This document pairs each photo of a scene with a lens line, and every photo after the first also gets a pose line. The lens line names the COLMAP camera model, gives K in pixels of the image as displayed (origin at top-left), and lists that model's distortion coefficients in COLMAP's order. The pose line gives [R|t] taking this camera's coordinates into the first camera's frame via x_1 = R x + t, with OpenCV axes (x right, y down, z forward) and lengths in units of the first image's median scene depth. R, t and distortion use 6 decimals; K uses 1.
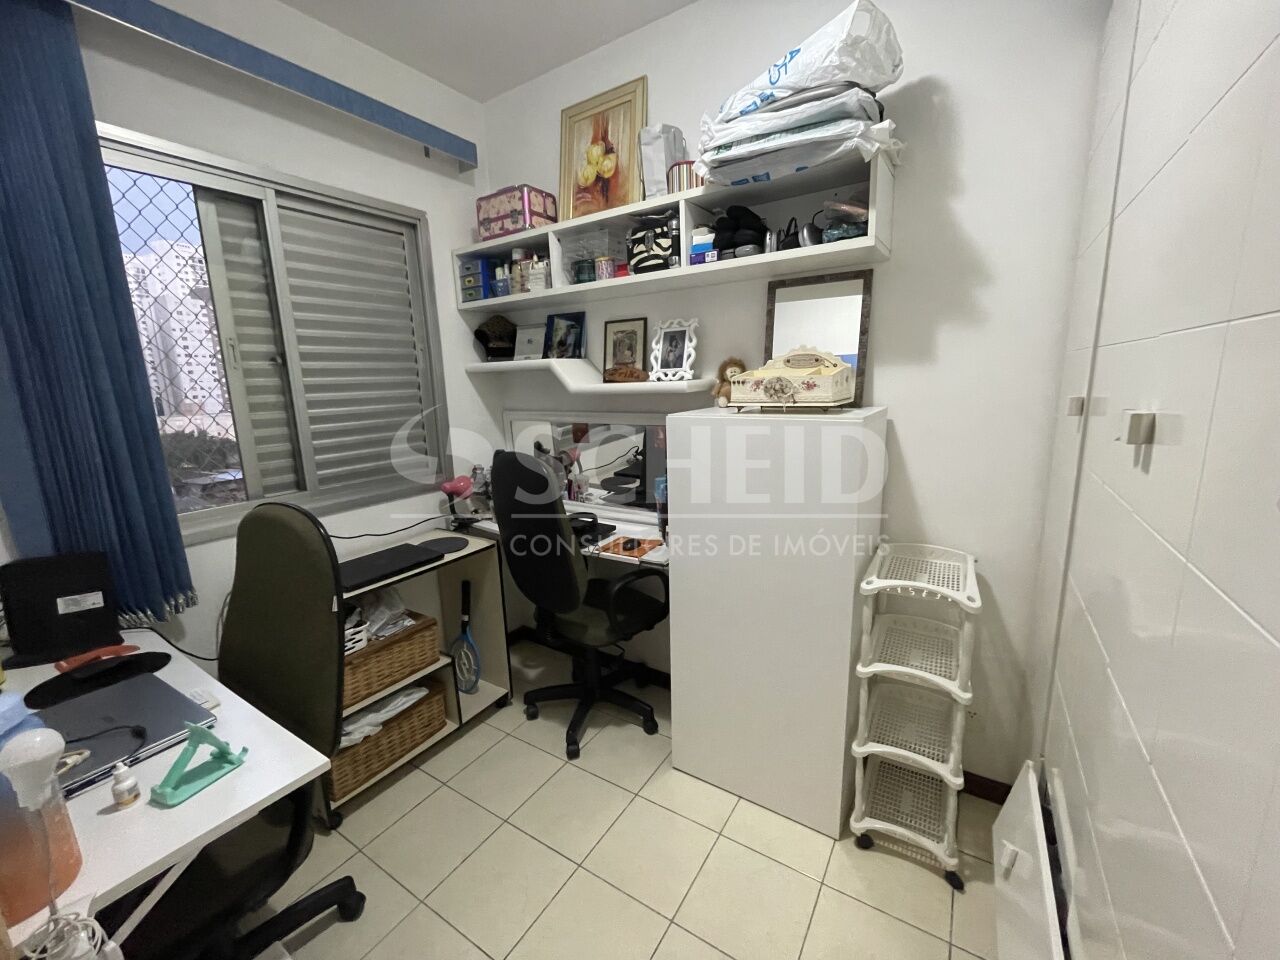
lens RADIAL K [[521.3, 0, 640.0], [0, 521.3, 480.0], [0, 0, 1]] dist [-0.003717, -0.000607]
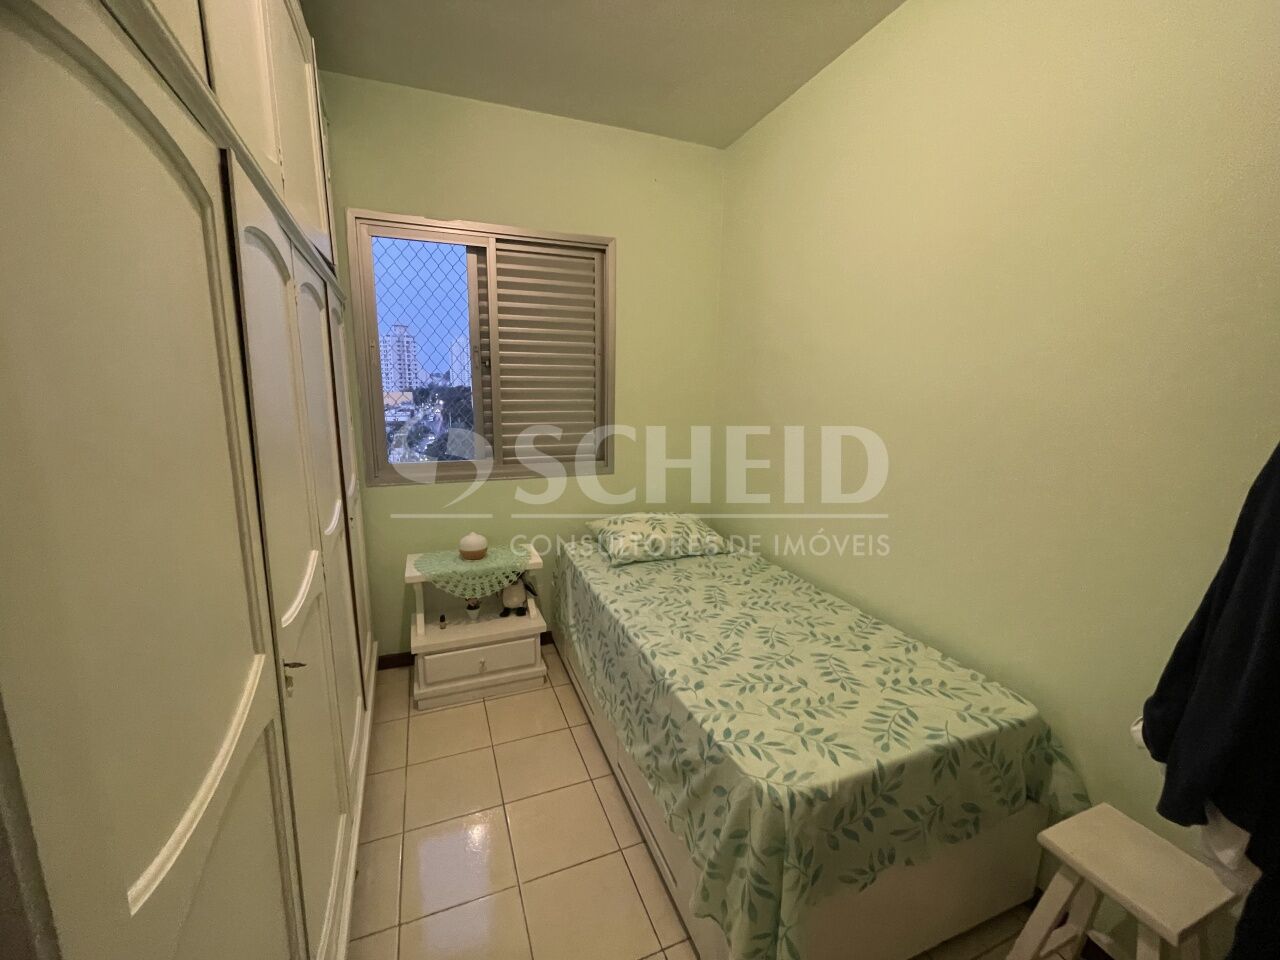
lens RADIAL K [[521.3, 0, 640.0], [0, 521.3, 480.0], [0, 0, 1]] dist [-0.003717, -0.000607]
pose [[0.818393, 0.161878, -0.551388, 0.552694], [-0.156762, 0.986002, 0.056800, -0.011949], [0.552864, 0.039952, 0.832313, -0.008619]]
